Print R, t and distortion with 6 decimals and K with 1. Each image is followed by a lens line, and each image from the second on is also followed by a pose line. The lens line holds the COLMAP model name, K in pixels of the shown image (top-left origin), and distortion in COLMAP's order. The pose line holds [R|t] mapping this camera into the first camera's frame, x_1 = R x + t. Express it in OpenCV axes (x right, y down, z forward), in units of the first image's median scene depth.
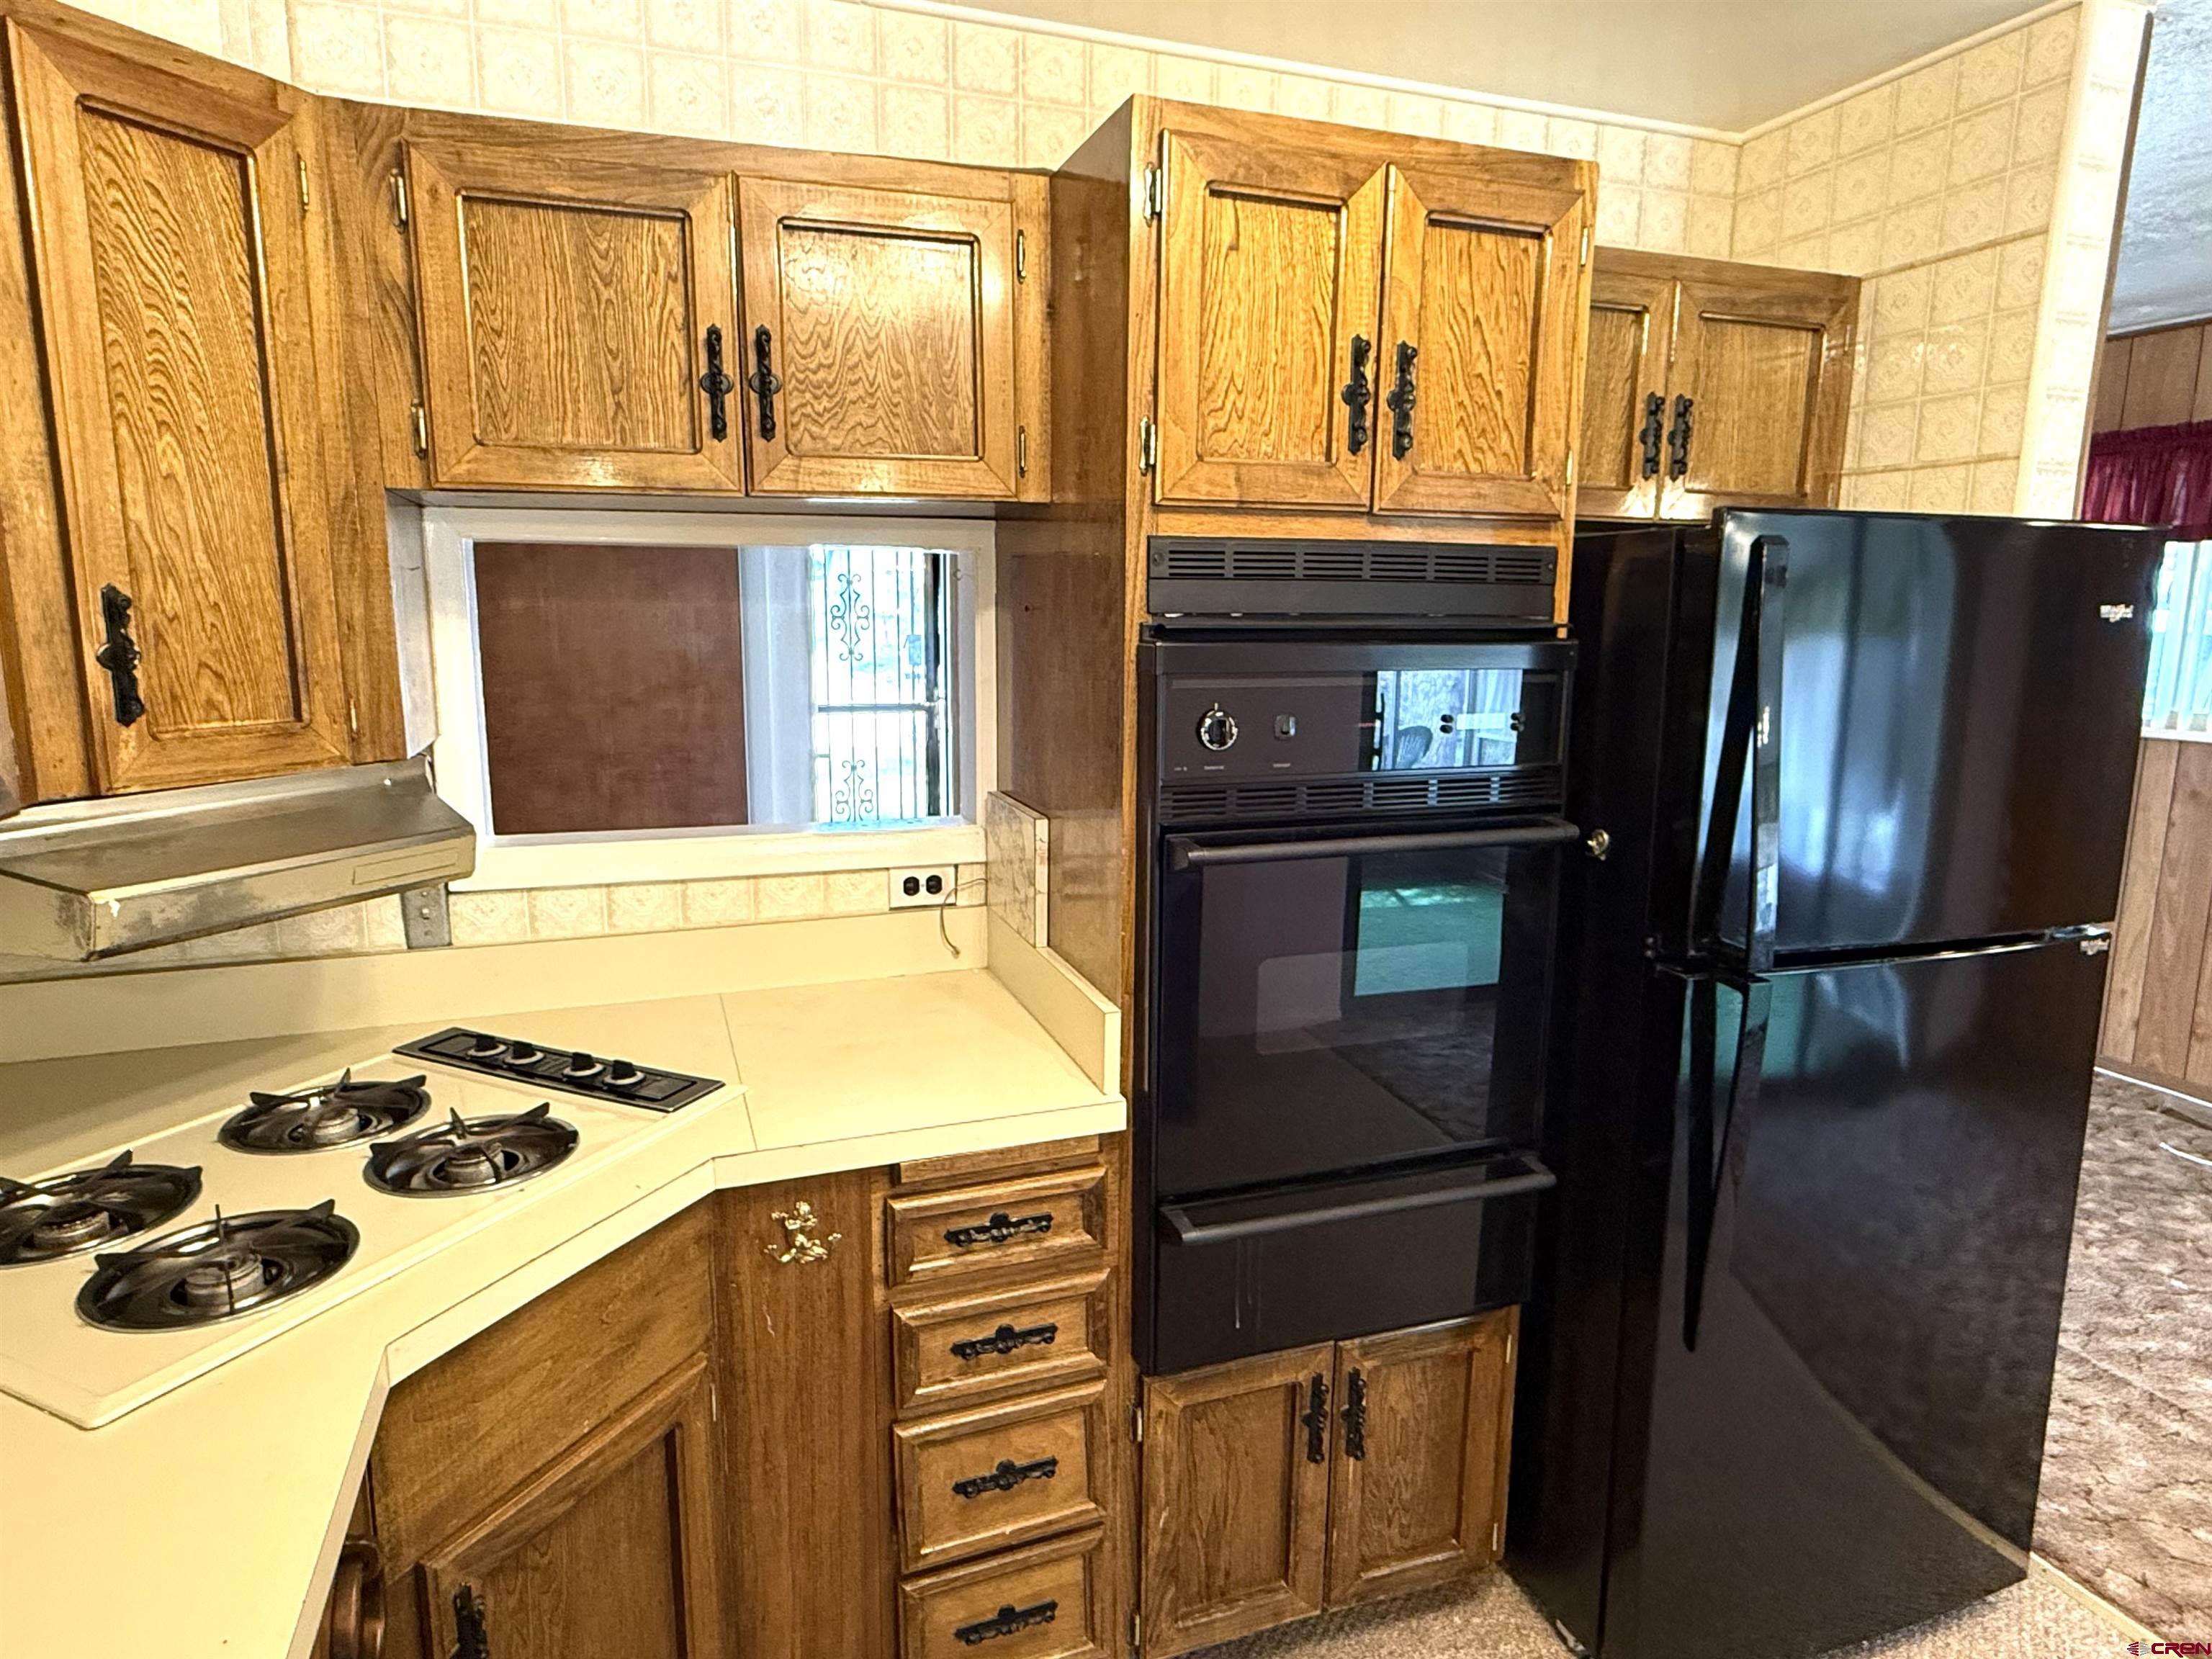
lens RADIAL K [[1295.5, 0, 1105.9], [0, 1295.5, 824.4], [0, 0, 1]] dist [-0.023015, -0.001412]
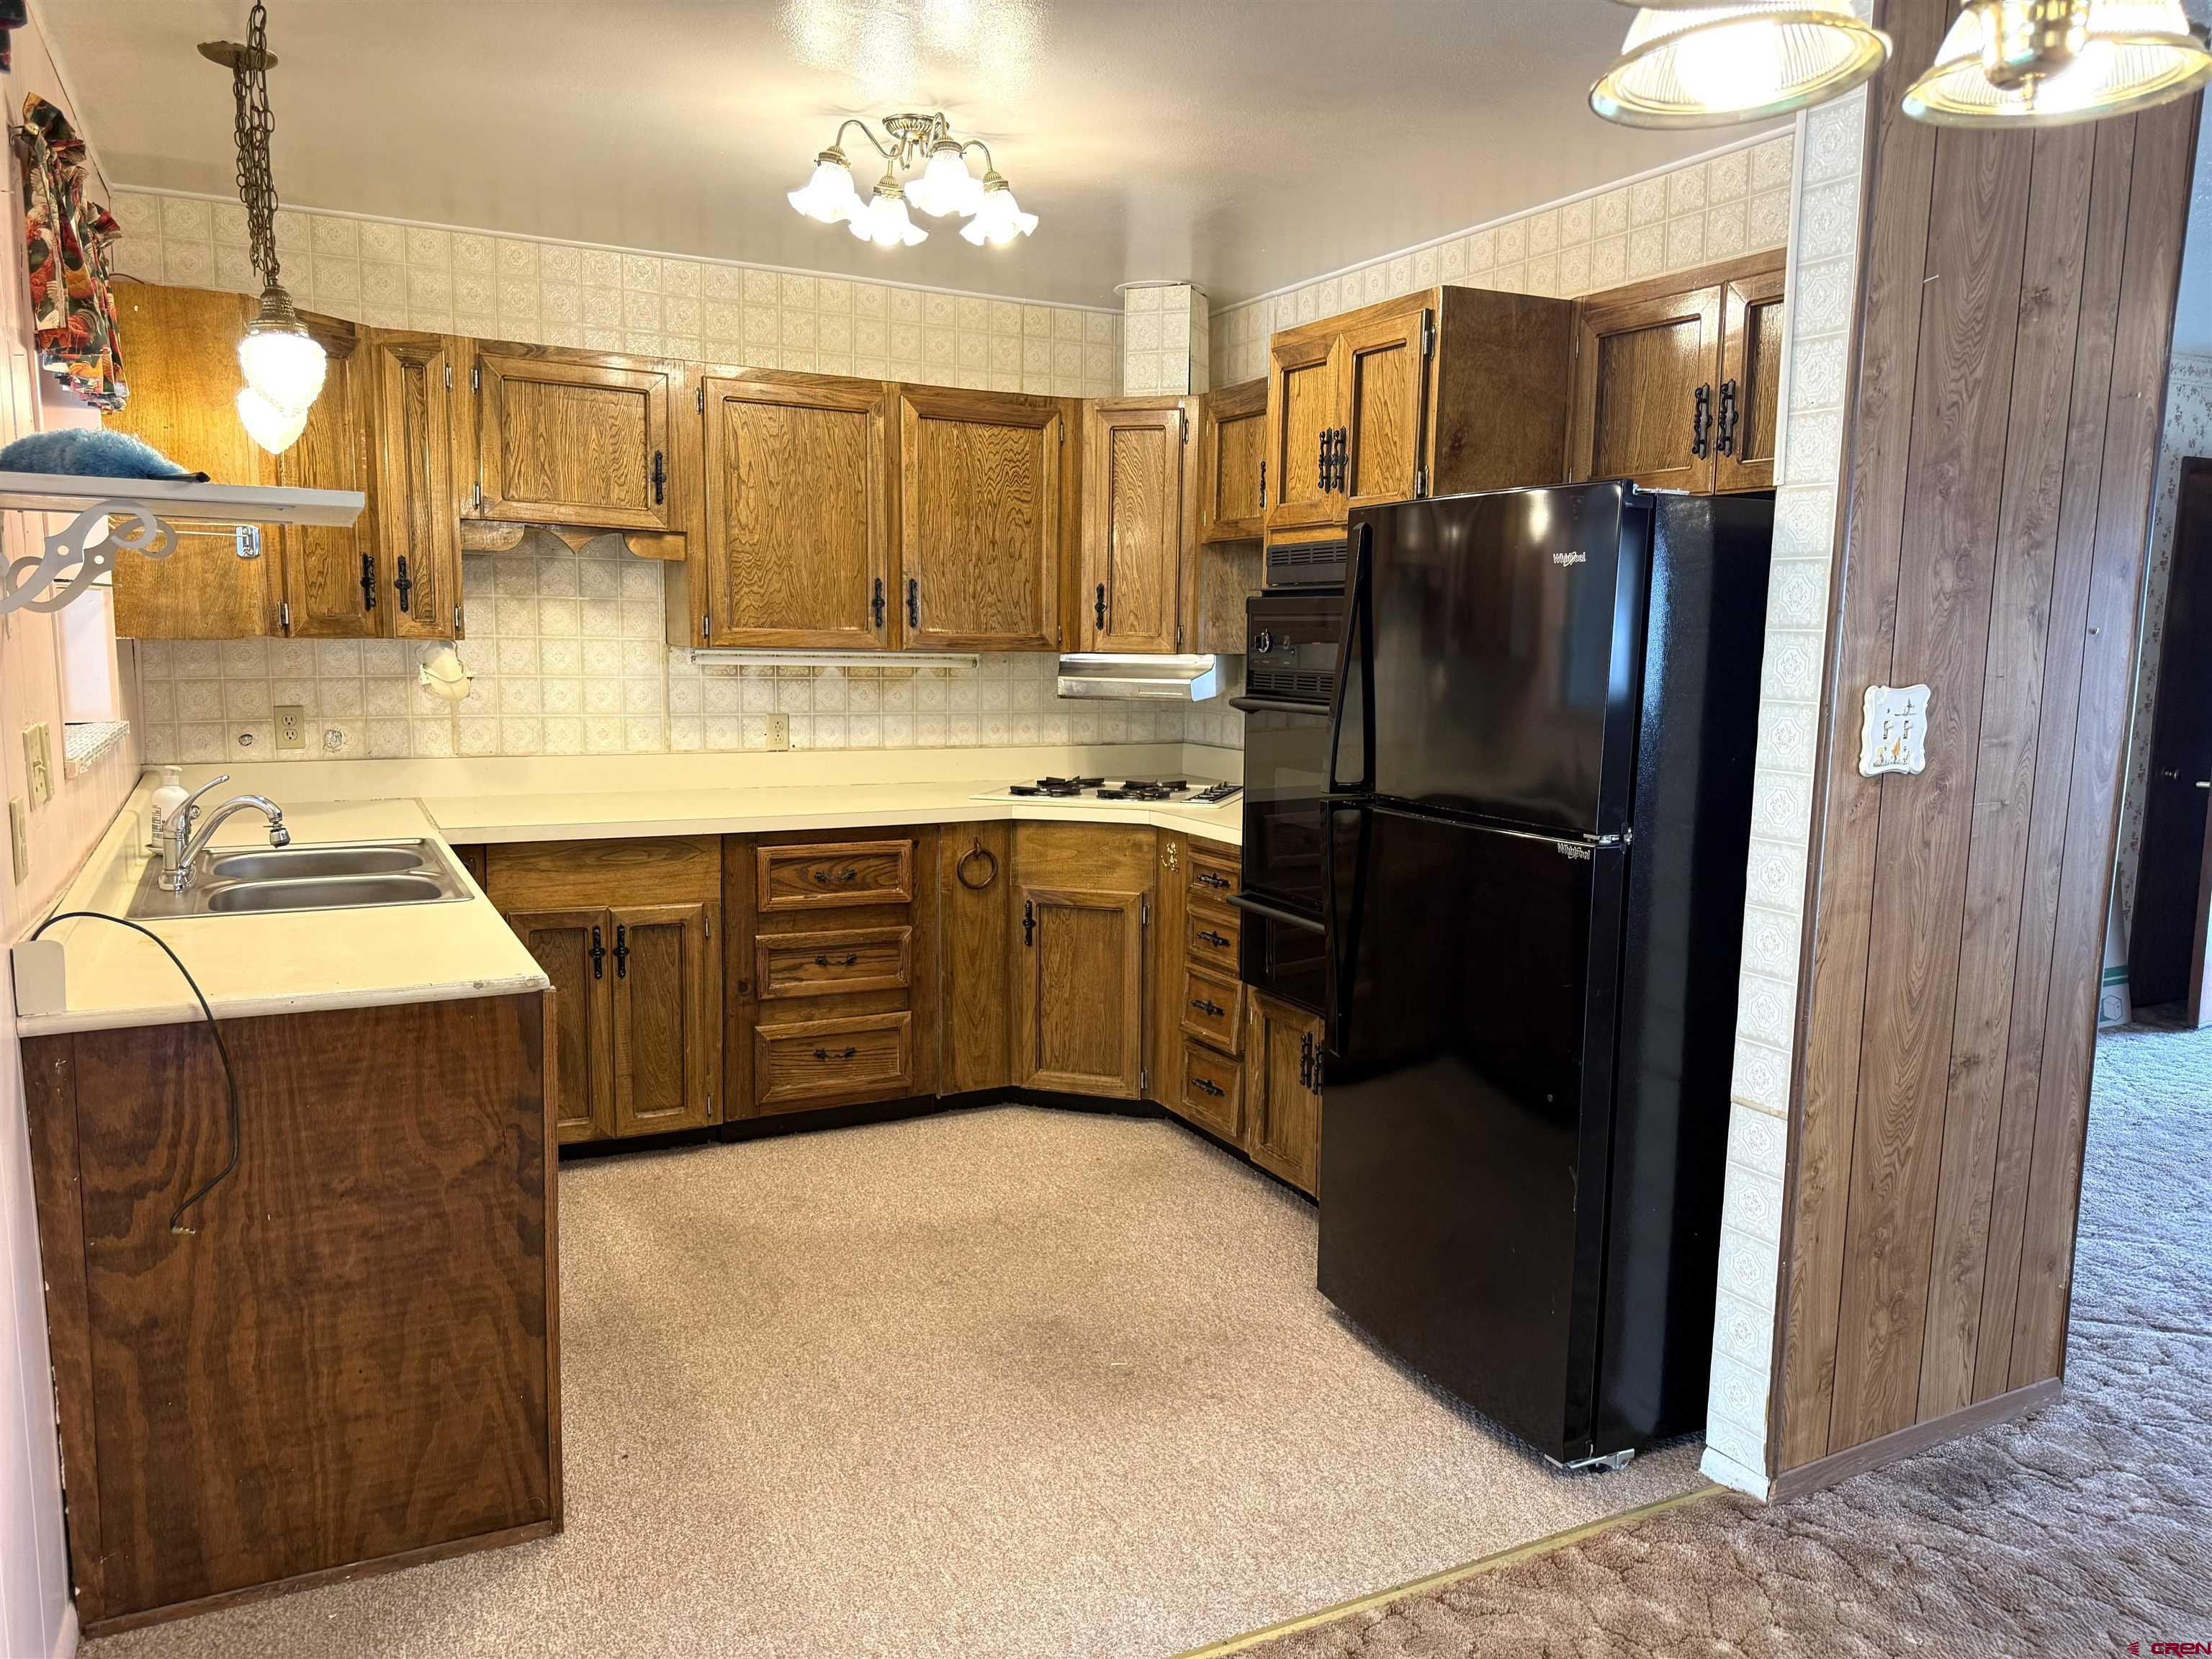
lens RADIAL K [[1527.4, 0, 1107.2], [0, 1527.4, 832.8], [0, 0, 1]] dist [0.047766, -0.003208]
pose [[0.121719, 0.126628, -0.984454, 2.358222], [-0.182298, 0.977809, 0.103233, 0.014813], [0.975680, 0.166898, 0.142102, 0.475657]]
